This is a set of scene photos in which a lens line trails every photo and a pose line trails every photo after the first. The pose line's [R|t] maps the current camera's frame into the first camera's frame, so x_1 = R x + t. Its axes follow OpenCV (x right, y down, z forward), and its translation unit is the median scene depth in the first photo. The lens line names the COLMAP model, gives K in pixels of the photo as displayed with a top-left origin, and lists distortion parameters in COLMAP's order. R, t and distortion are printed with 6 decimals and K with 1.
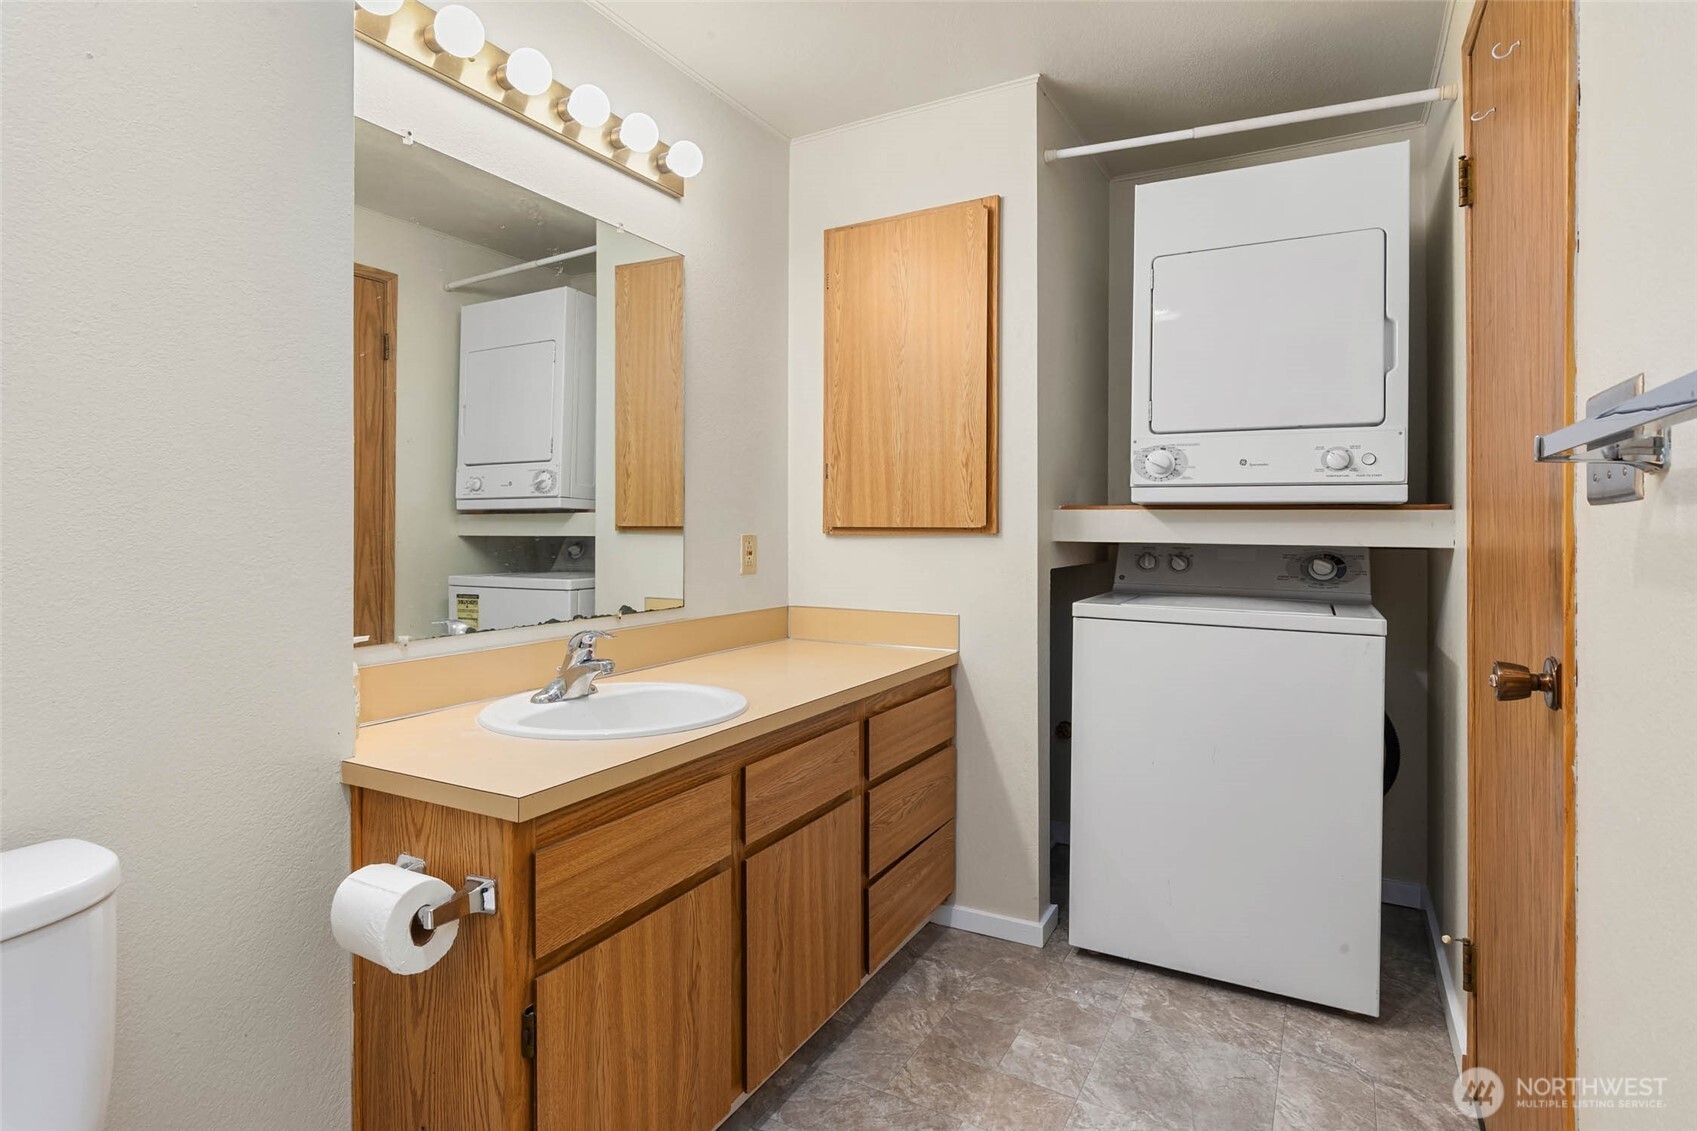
lens RADIAL K [[874.2, 0, 846.0], [0, 874.2, 548.2], [0, 0, 1]] dist [0.003080, 0.000356]
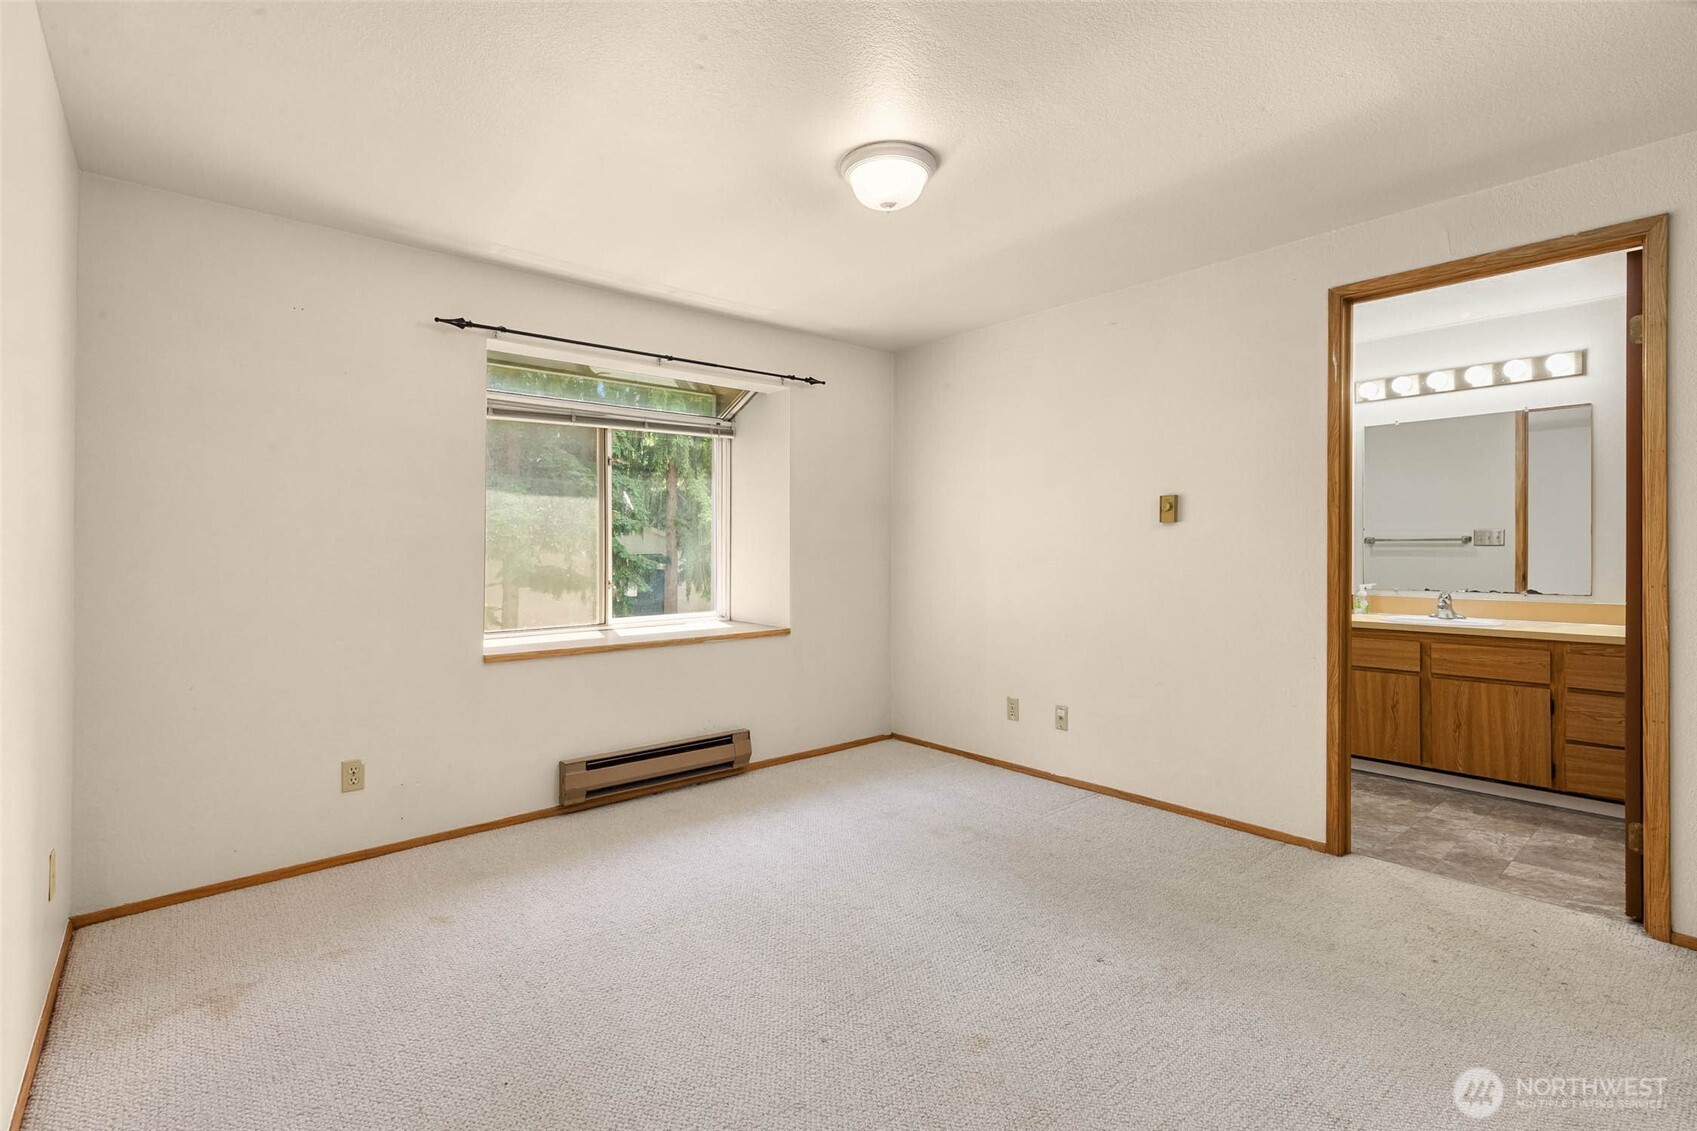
lens RADIAL K [[814.6, 0, 848.2], [0, 814.6, 553.3], [0, 0, 1]] dist [-0.002755, -0.000206]
pose [[-0.333358, 0.010133, -0.942746, 2.915925], [-0.015168, 0.999755, 0.016109, -0.038180], [0.942678, 0.019670, -0.333123, 0.147617]]
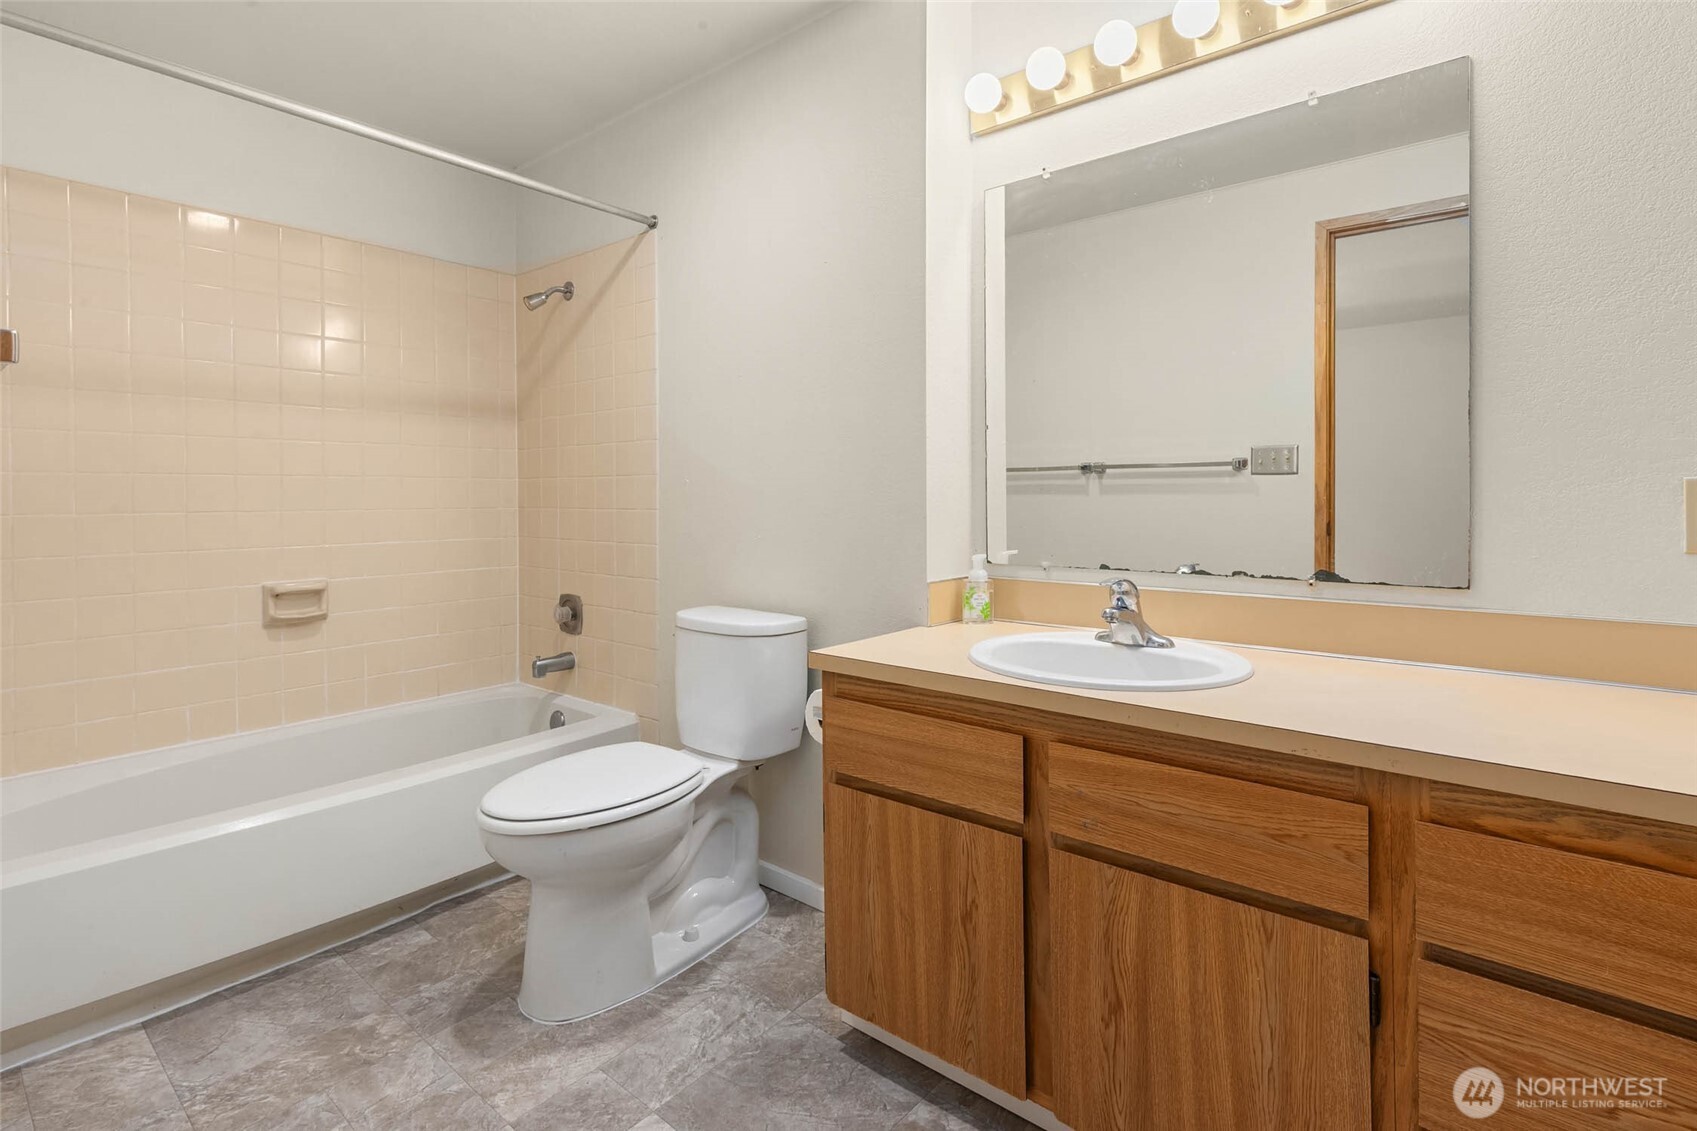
lens RADIAL K [[814.6, 0, 870.3], [0, 814.6, 495.3], [0, 0, 1]] dist [-0.002755, -0.000206]
pose [[-0.179870, 0.003541, -0.983684, 0.751623], [-0.014498, 0.999875, 0.006250, -0.001233], [0.983583, 0.015386, -0.179797, 0.999956]]
